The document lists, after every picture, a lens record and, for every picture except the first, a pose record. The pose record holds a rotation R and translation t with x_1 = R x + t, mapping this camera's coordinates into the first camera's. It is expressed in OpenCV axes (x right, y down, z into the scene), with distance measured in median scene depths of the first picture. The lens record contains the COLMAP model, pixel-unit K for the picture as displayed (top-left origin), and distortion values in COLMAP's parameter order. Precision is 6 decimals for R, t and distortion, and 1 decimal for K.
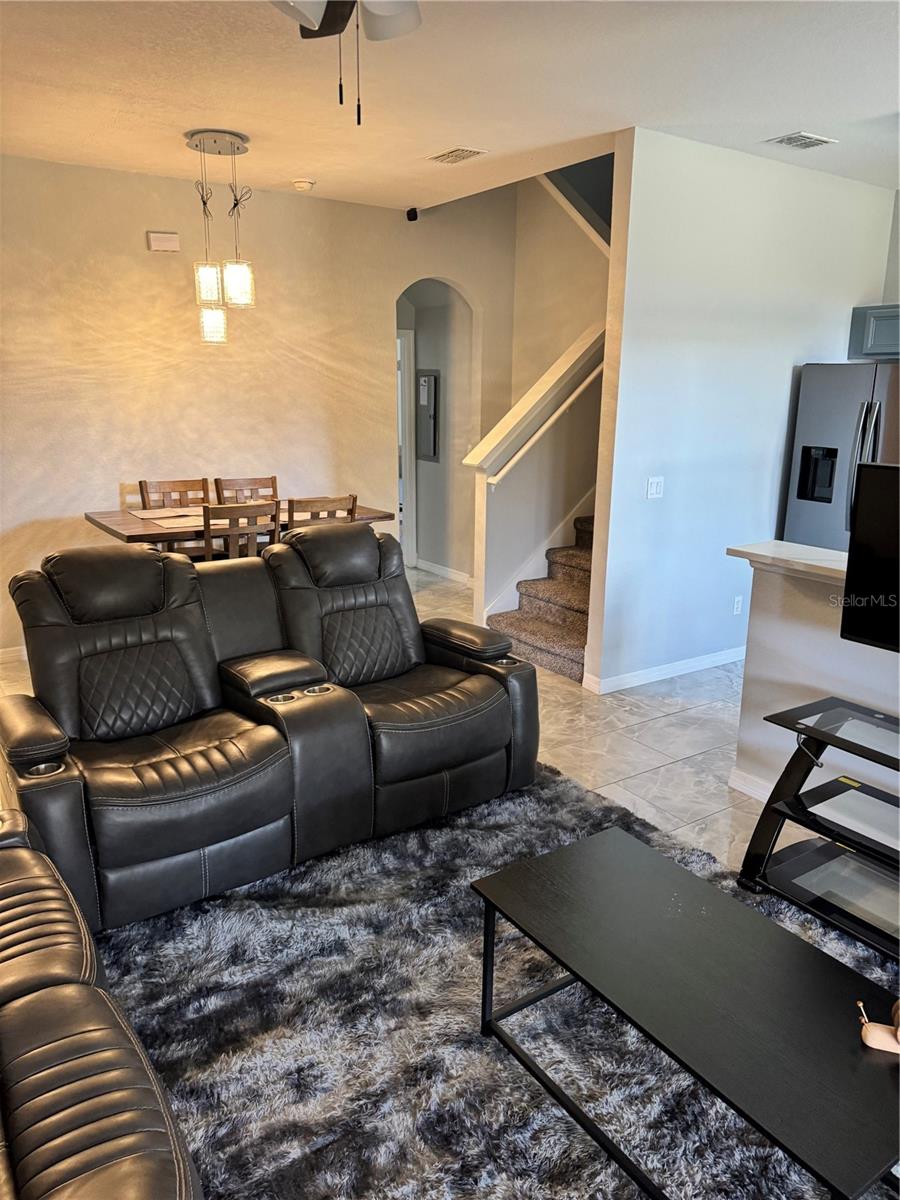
lens RADIAL K [[837.9, 0, 448.4], [0, 837.9, 603.3], [0, 0, 1]] dist [0.005348, 0.000861]
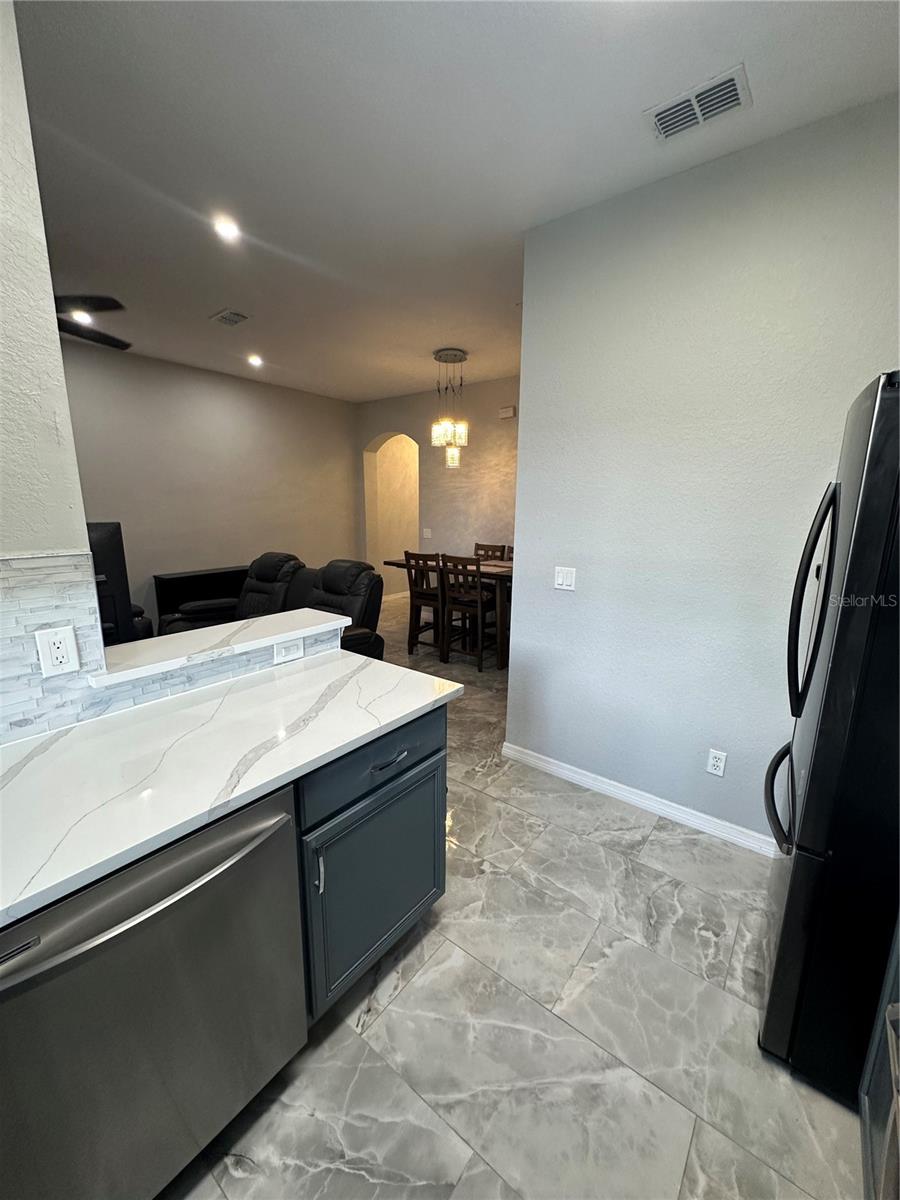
lens RADIAL K [[481.2, 0, 450.4], [0, 481.2, 599.4], [0, 0, 1]] dist [-0.013593, 0.000203]
pose [[0.301632, 0.186947, -0.934917, 0.726565], [-0.245357, 0.962782, 0.113360, -0.146966], [0.921313, 0.195195, 0.336274, 0.681233]]
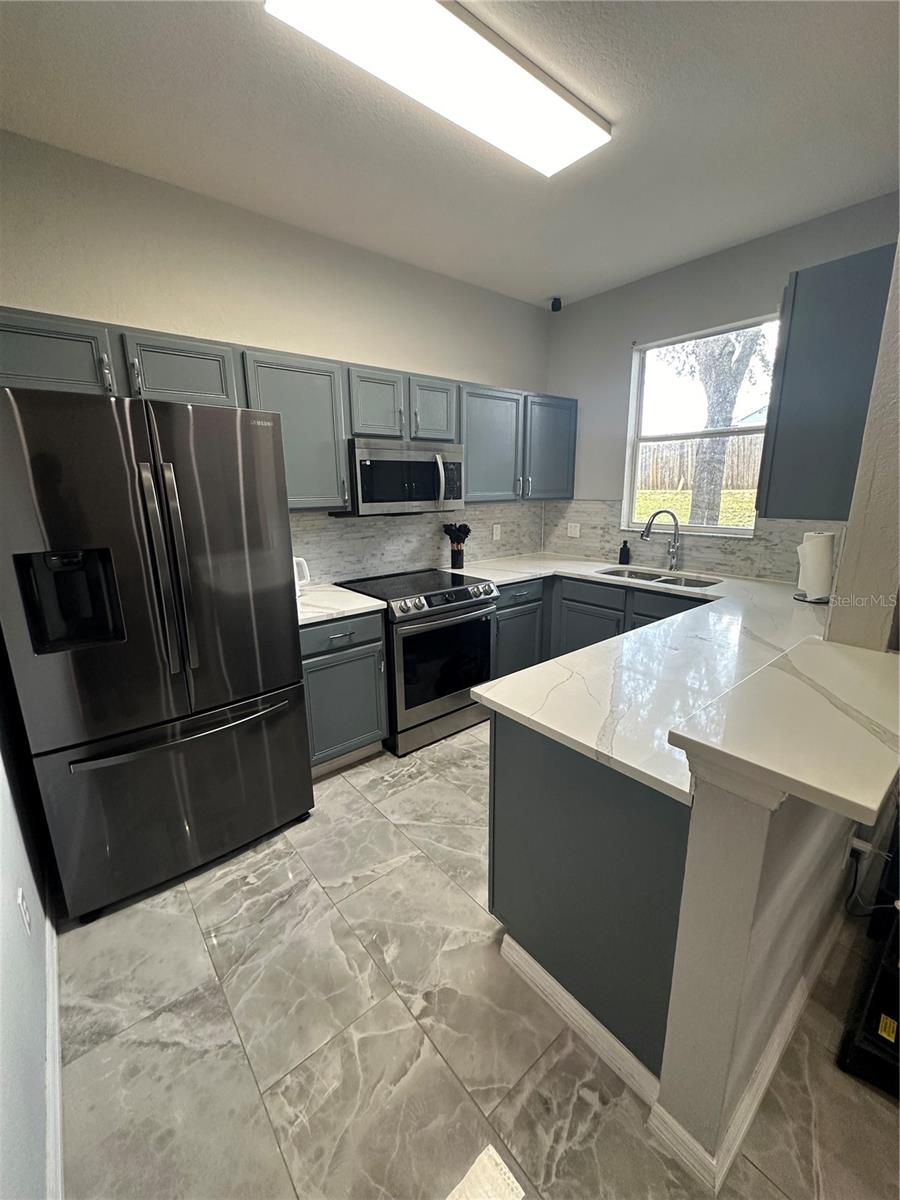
lens RADIAL K [[481.2, 0, 452.7], [0, 481.2, 598.9], [0, 0, 1]] dist [-0.013593, 0.000203]
pose [[-0.096838, -0.229702, 0.968431, 0.115387], [0.258081, 0.933930, 0.247325, -0.183404], [-0.961258, 0.273884, -0.031158, 0.828296]]
